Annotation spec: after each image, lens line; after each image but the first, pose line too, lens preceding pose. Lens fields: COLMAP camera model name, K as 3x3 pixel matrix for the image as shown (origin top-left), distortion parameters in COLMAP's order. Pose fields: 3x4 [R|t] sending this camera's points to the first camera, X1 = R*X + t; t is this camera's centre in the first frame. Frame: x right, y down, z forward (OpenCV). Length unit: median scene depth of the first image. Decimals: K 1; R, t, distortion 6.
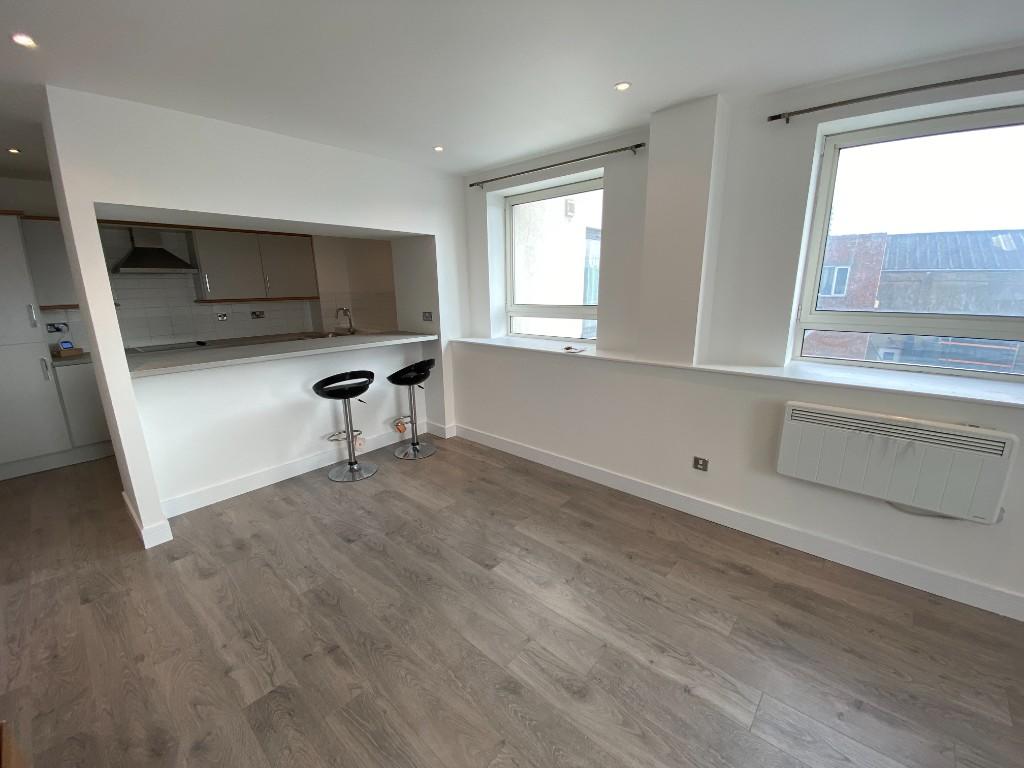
lens RADIAL K [[418.6, 0, 510.1], [0, 418.6, 384.5], [0, 0, 1]] dist [0.027613, -0.021284]
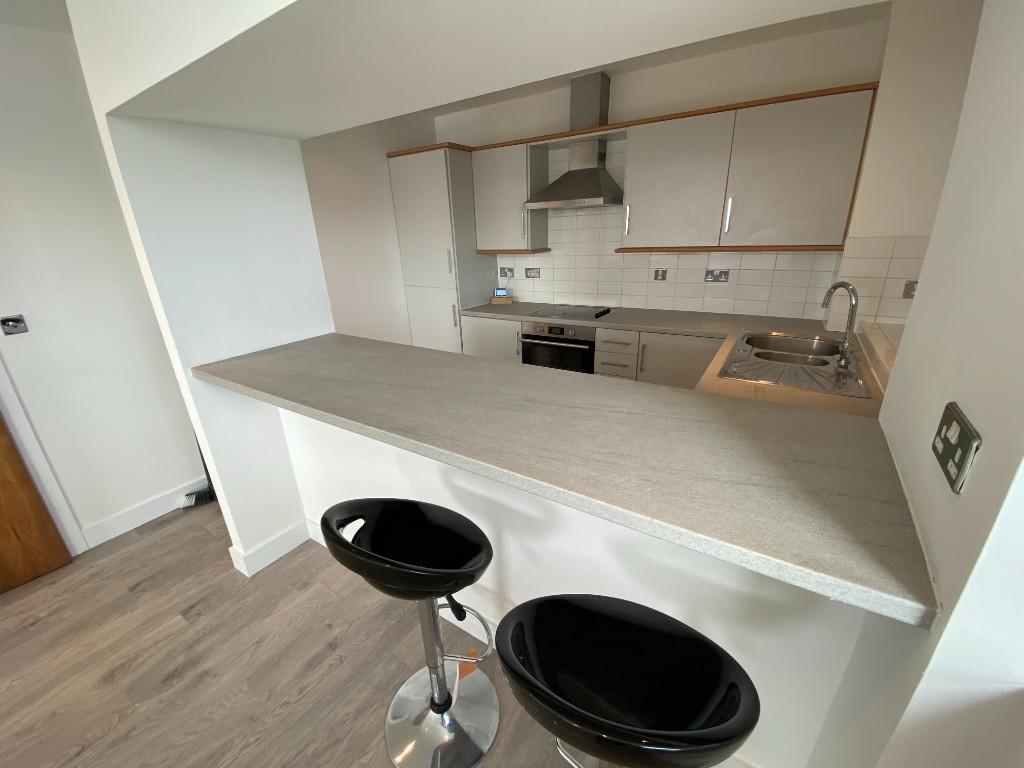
lens RADIAL K [[418.6, 0, 510.1], [0, 418.6, 384.5], [0, 0, 1]] dist [0.027613, -0.021284]
pose [[0.137515, 0.347742, -0.927451, -0.153780], [-0.199195, 0.926926, 0.318010, -0.335334], [0.970263, 0.141013, 0.196734, 1.401411]]
